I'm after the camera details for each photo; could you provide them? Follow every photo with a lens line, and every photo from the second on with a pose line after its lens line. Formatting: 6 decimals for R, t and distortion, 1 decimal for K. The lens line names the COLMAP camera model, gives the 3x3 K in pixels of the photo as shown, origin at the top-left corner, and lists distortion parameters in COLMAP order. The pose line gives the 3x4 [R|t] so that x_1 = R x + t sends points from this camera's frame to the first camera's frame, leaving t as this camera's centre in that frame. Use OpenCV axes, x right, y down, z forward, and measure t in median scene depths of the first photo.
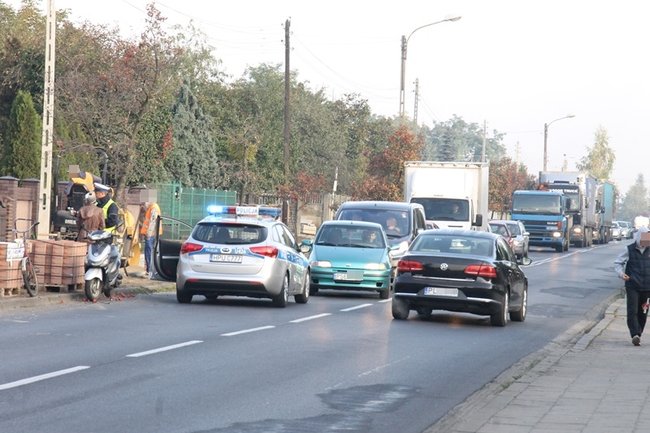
lens RADIAL K [[3841.1, 0, 323.3], [0, 3841.1, 217.7], [0, 0, 1]] dist [-2.753531, 0.000000]
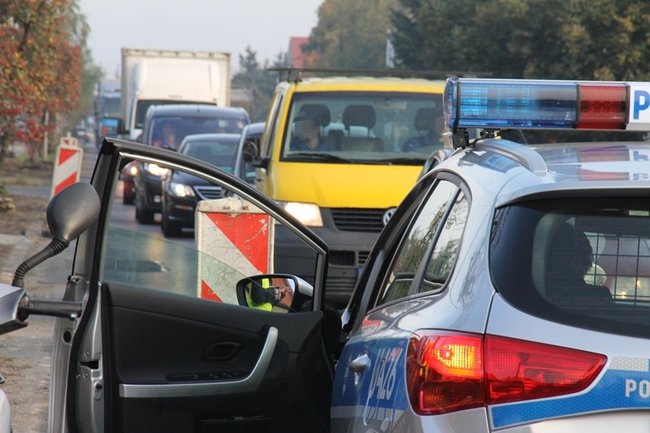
lens RADIAL K [[2437.9, 0, 325.0], [0, 2437.9, 216.6], [0, 0, 1]] dist [0.194577, 0.000000]
pose [[0.929858, -0.020135, 0.367366, -0.073108], [0.004172, 0.999014, 0.044196, -0.002004], [-0.367894, -0.039563, 0.929026, 0.897092]]
